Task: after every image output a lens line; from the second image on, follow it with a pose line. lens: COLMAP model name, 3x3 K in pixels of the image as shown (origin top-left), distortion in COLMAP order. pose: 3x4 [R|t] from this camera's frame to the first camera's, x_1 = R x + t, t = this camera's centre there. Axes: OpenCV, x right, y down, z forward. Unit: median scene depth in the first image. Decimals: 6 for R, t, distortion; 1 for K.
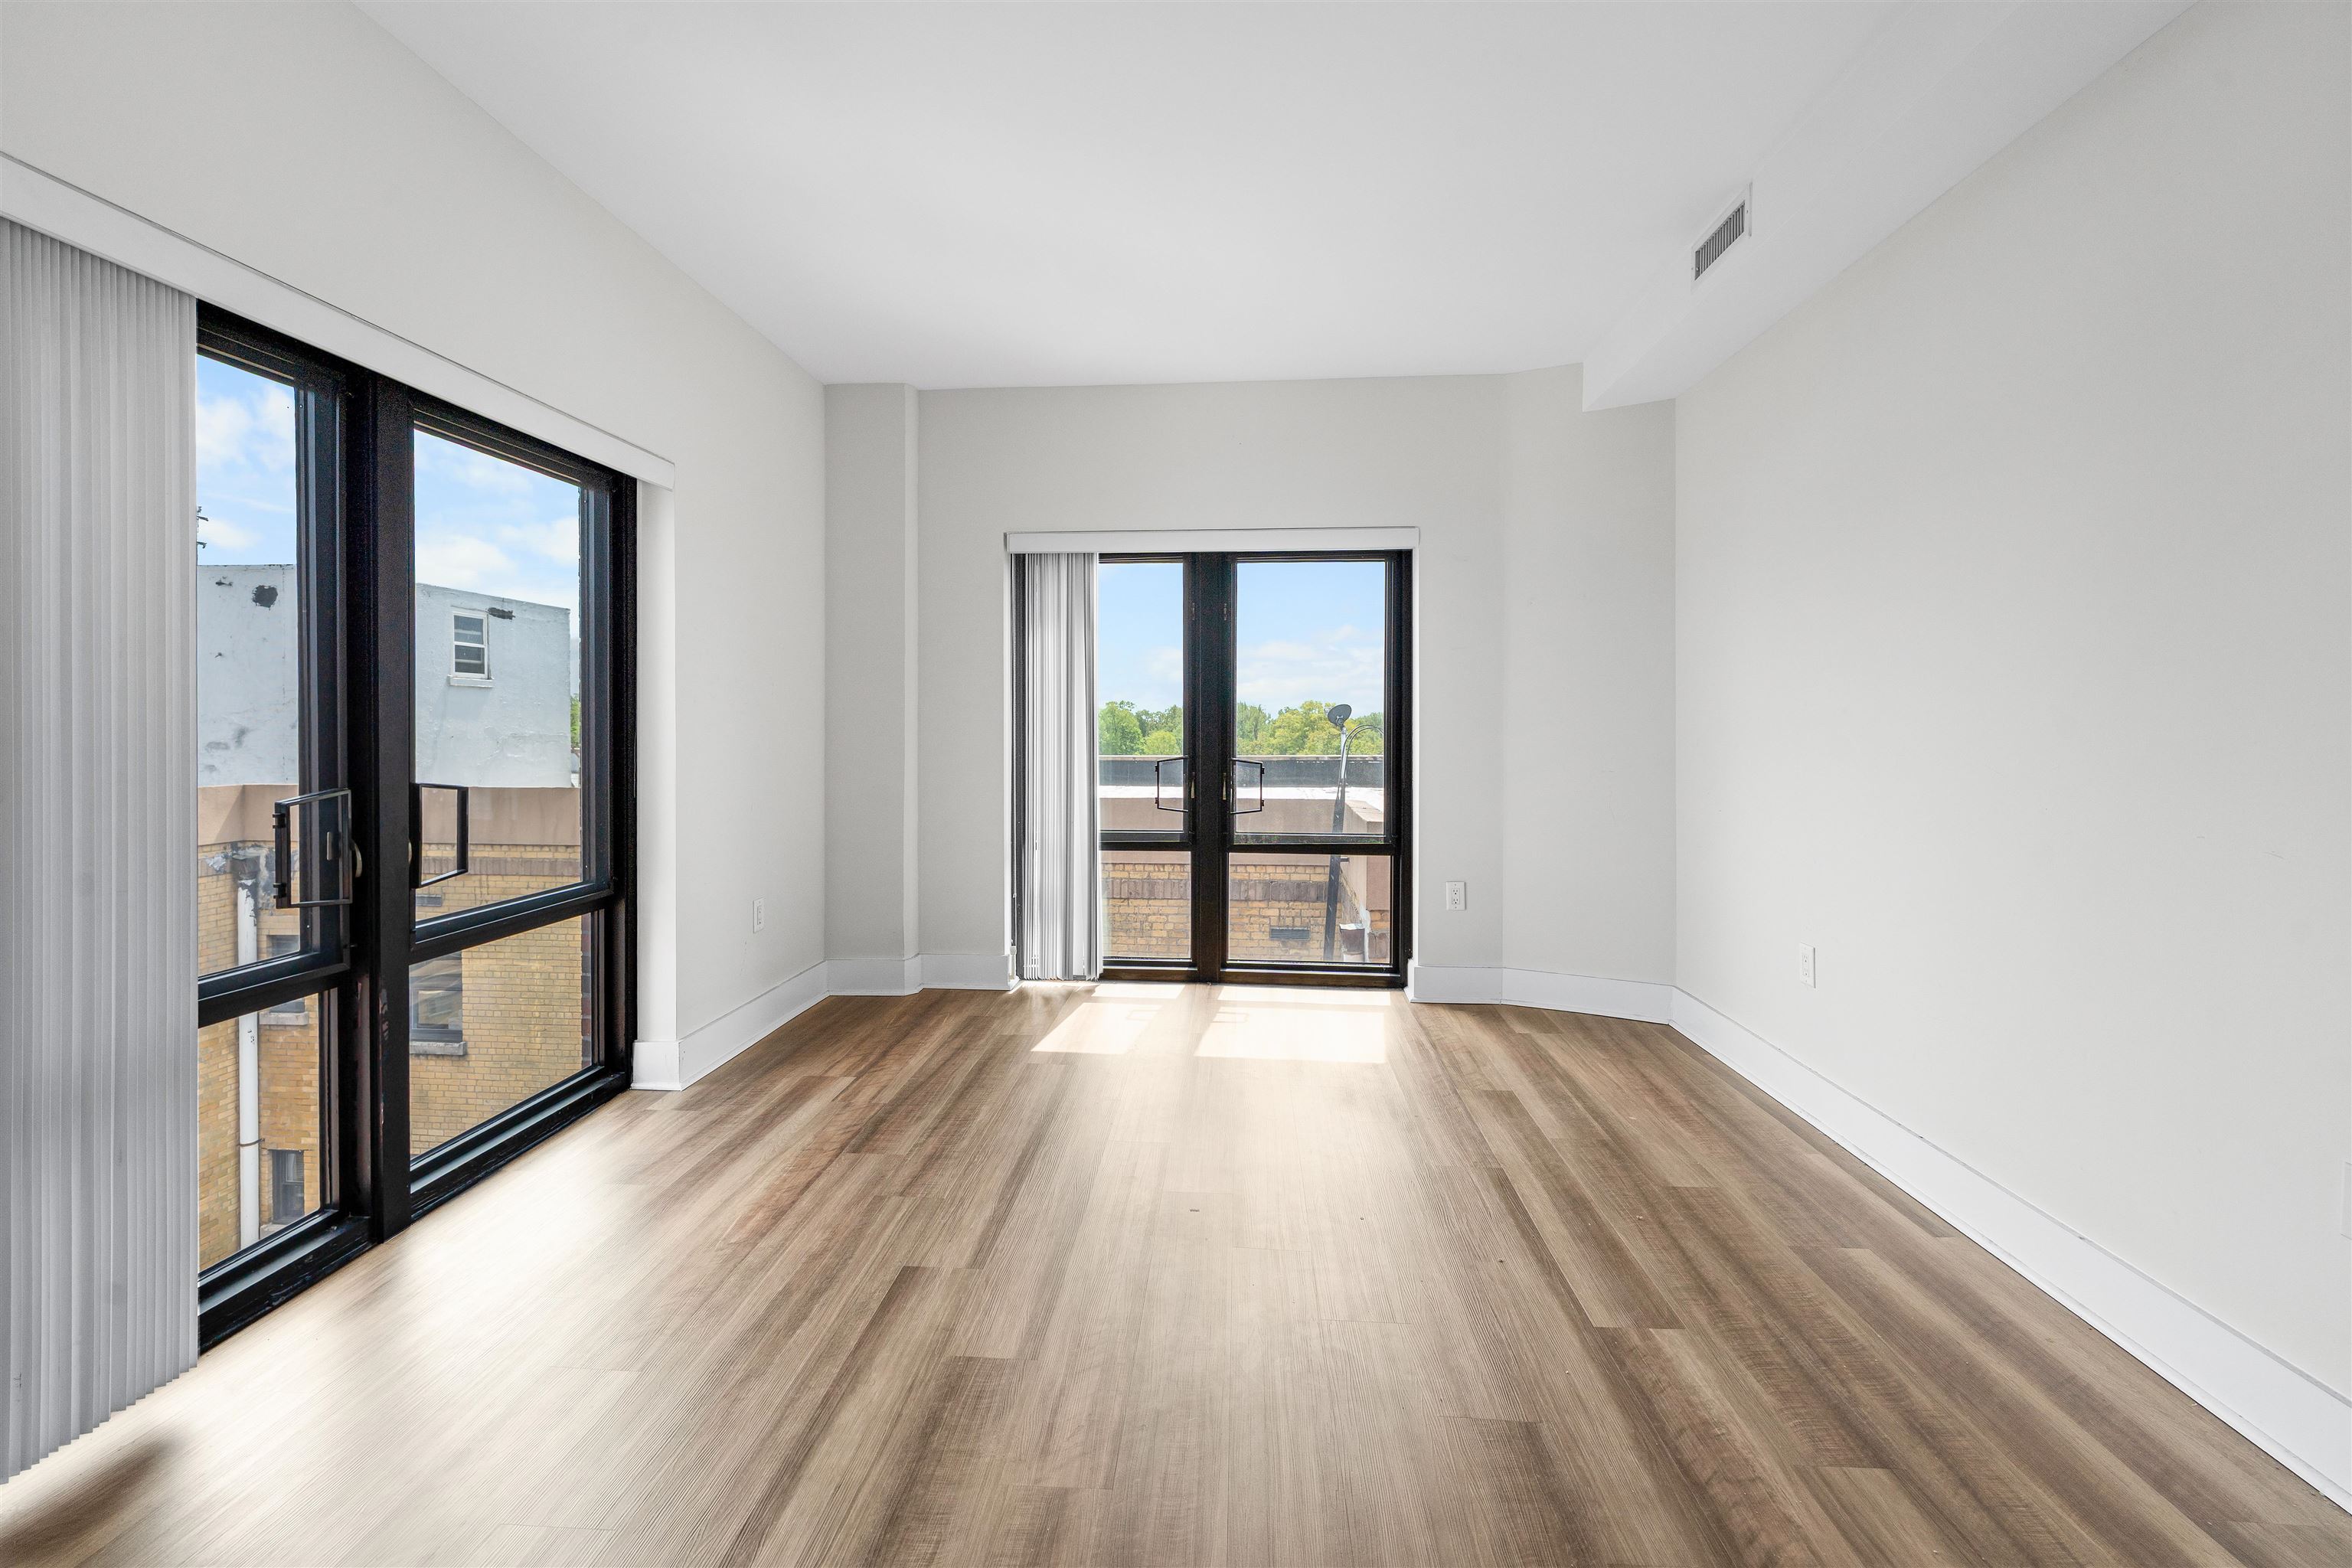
lens RADIAL K [[962.0, 0, 1191.9], [0, 962.0, 723.6], [0, 0, 1]] dist [-0.001956, -0.000179]
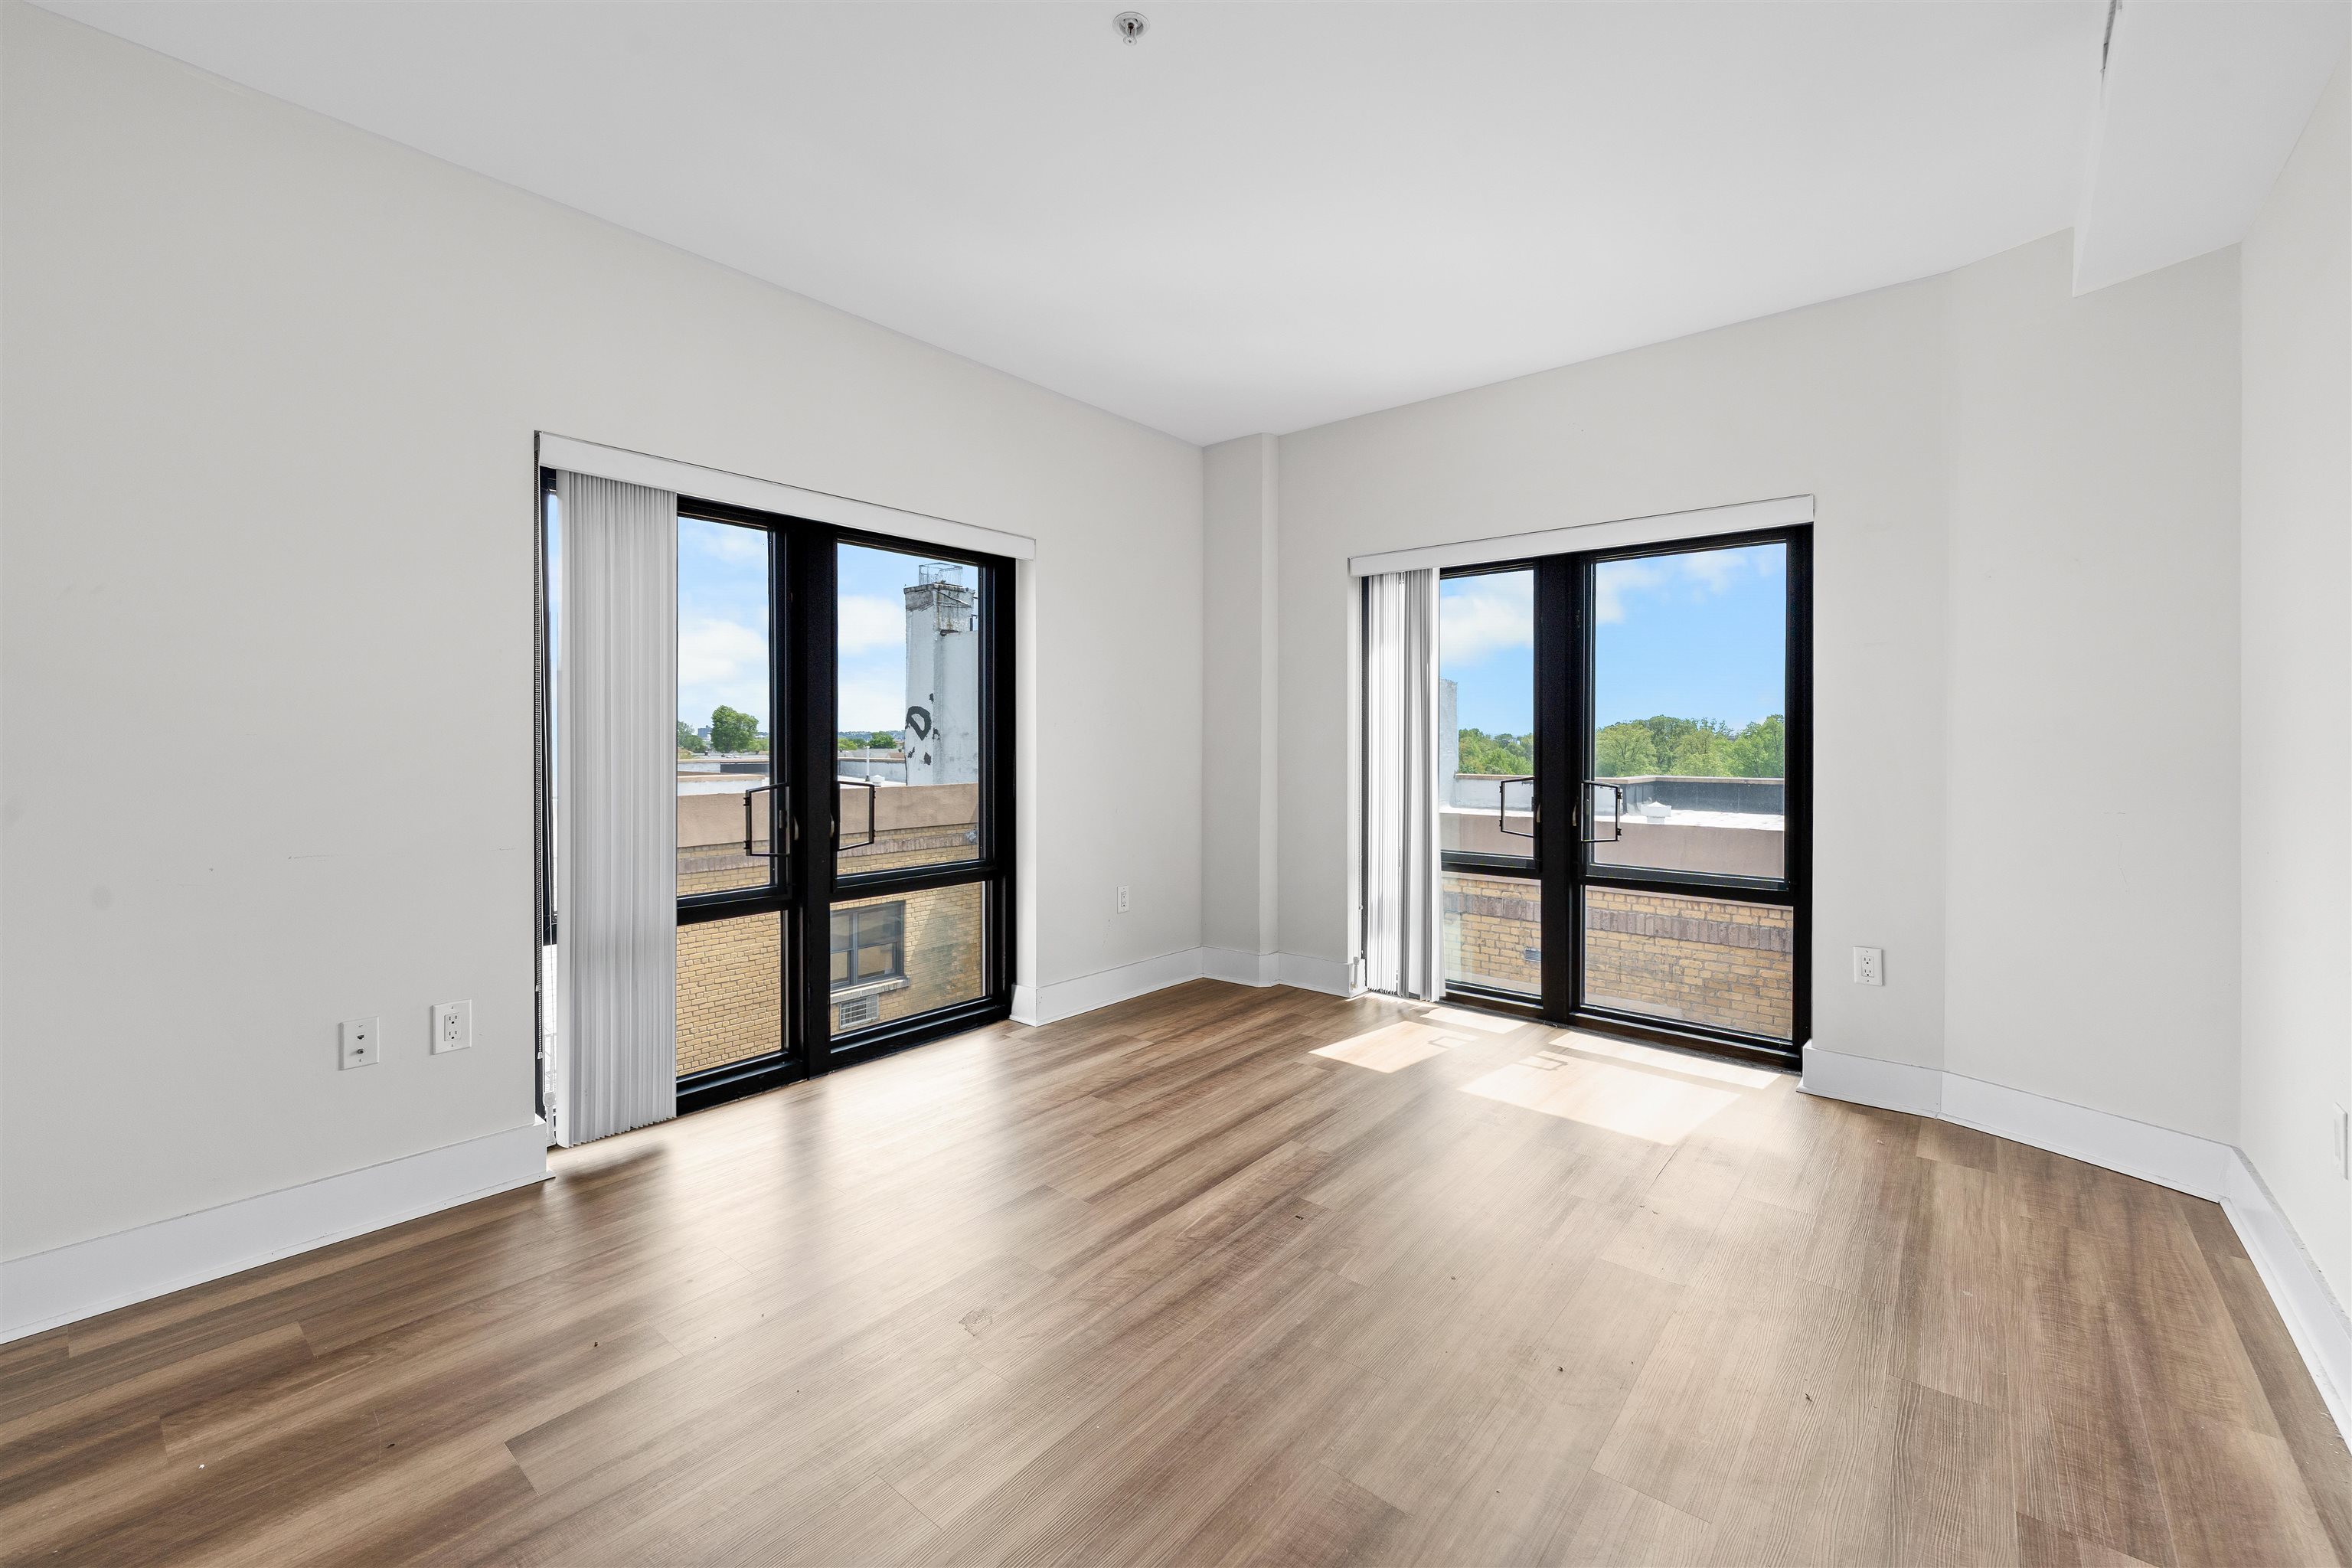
lens RADIAL K [[969.1, 0, 1190.4], [0, 969.1, 735.2], [0, 0, 1]] dist [0.000683, 0.000221]
pose [[0.812476, -0.001322, -0.582993, 0.341847], [-0.001060, 0.999992, -0.003745, -0.002497], [0.582994, 0.003661, 0.812468, 0.060061]]
